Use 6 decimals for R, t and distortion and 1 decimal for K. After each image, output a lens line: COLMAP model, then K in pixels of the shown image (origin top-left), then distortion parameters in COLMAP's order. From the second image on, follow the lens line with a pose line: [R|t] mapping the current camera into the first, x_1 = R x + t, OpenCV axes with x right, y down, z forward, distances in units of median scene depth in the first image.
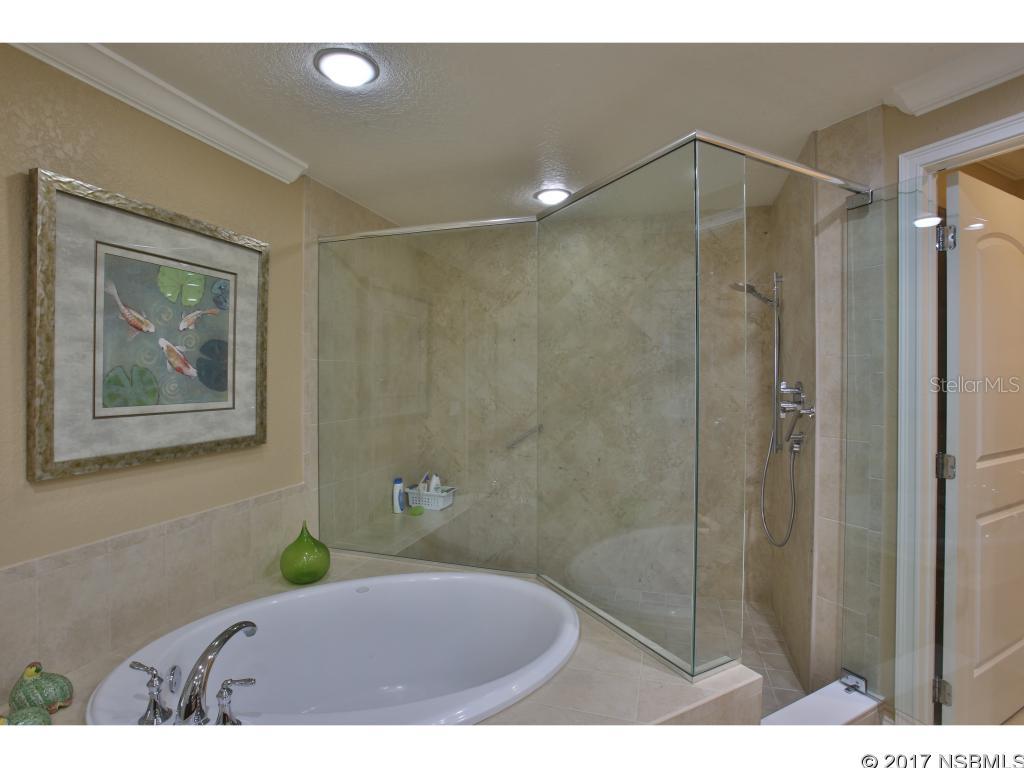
lens RADIAL K [[519.2, 0, 517.6], [0, 519.2, 382.9], [0, 0, 1]] dist [-0.002321, 0.000235]
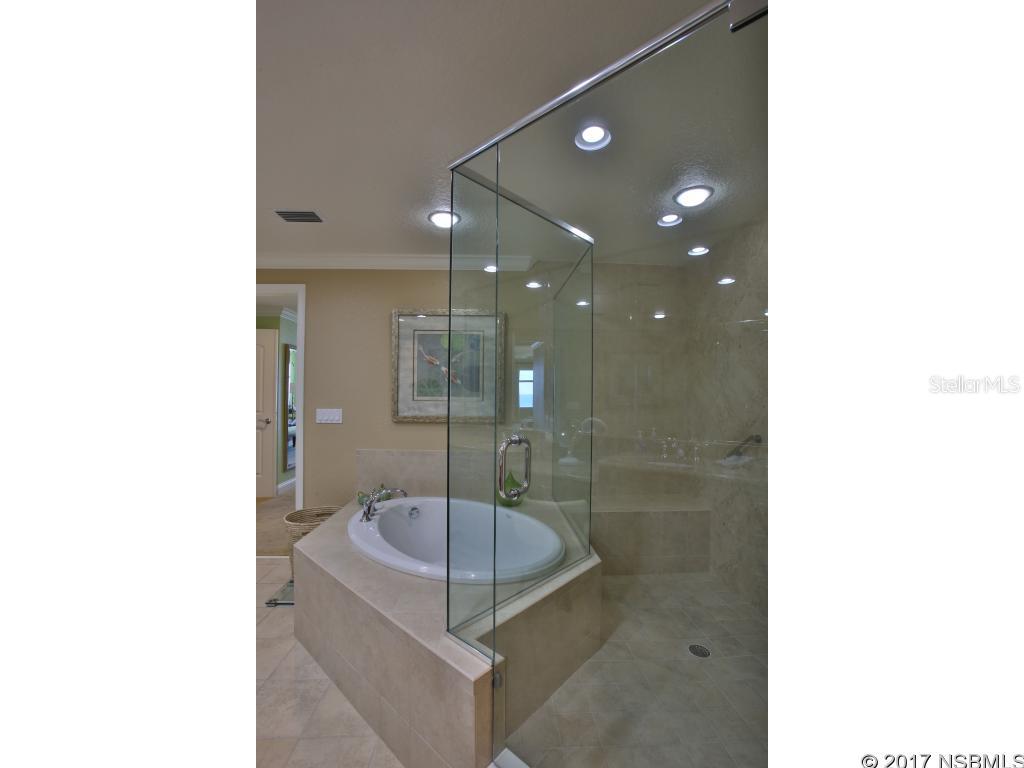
lens RADIAL K [[400.8, 0, 517.1], [0, 400.8, 386.1], [0, 0, 1]] dist [-0.015644, 0.000398]
pose [[0.356466, -0.012762, -0.934221, 1.150654], [-0.017403, 0.999643, -0.020296, 0.029182], [0.934146, 0.023493, 0.356116, 0.758776]]
